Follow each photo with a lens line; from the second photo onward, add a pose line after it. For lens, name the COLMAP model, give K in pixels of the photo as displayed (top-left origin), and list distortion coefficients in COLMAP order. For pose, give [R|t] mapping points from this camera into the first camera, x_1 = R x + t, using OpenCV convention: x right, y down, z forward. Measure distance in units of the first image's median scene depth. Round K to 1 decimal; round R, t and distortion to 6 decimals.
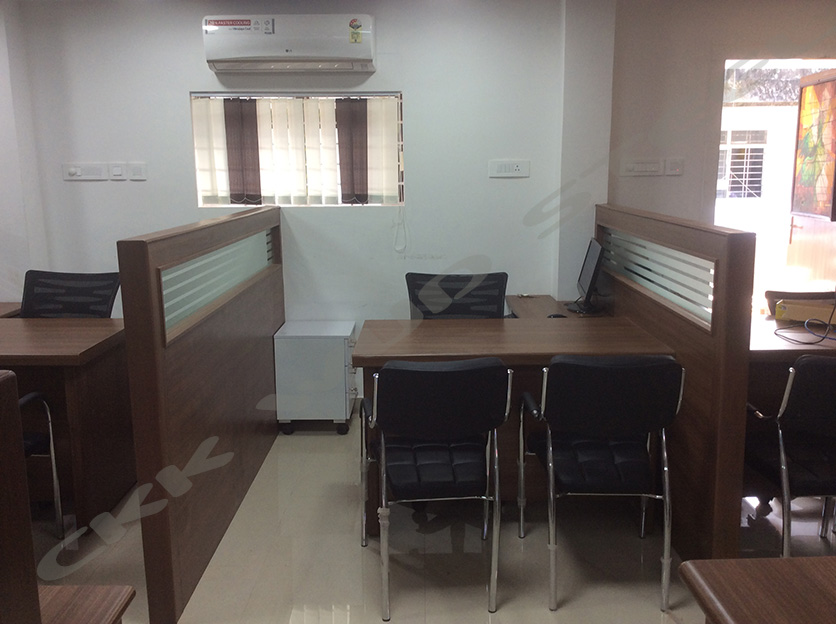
lens RADIAL K [[765.0, 0, 418.2], [0, 765.0, 310.1], [0, 0, 1]] dist [0.033396, 0.000000]
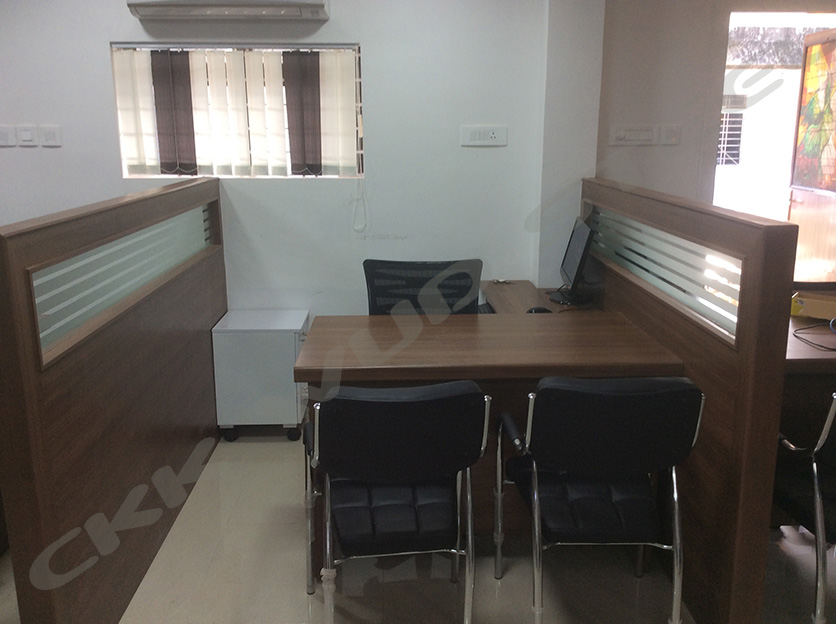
lens RADIAL K [[765.0, 0, 417.8], [0, 765.0, 311.6], [0, 0, 1]] dist [0.033396, 0.000000]
pose [[0.999271, -0.000790, 0.038162, 0.010413], [-0.001079, 0.998801, 0.048938, -0.028967], [-0.038155, -0.048943, 0.998073, 0.127996]]
